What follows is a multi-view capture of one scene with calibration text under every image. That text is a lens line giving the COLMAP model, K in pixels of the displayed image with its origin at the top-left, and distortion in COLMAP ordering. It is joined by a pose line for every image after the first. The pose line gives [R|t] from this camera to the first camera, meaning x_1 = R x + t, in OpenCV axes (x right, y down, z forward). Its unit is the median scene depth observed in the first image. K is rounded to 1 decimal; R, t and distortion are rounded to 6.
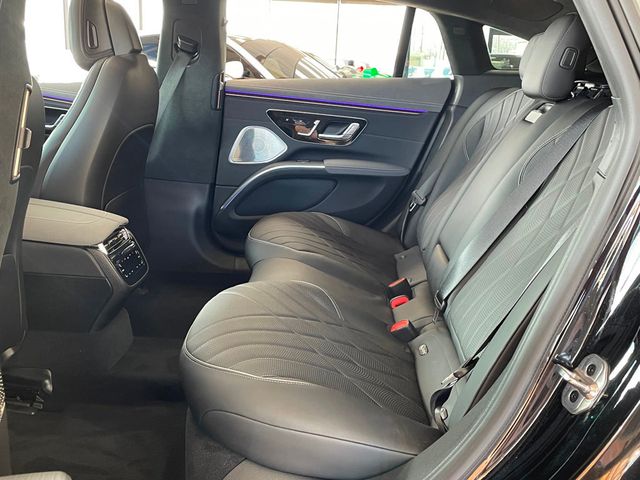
lens RADIAL K [[635.8, 0, 320.0], [0, 635.8, 240.0], [0, 0, 1]] dist [0.099516, -0.328631]
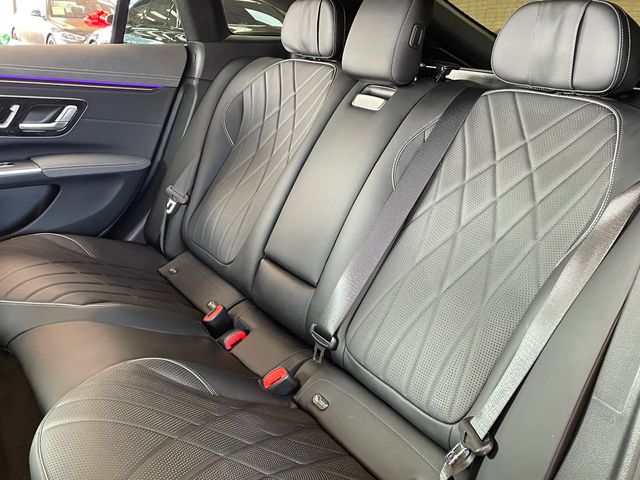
lens RADIAL K [[635.8, 0, 320.0], [0, 635.8, 240.0], [0, 0, 1]] dist [0.099516, -0.328631]
pose [[0.794776, -0.181737, 0.579054, -0.178797], [0.131992, 0.983035, 0.127362, -0.088349], [-0.592376, -0.024794, 0.805280, 0.230113]]
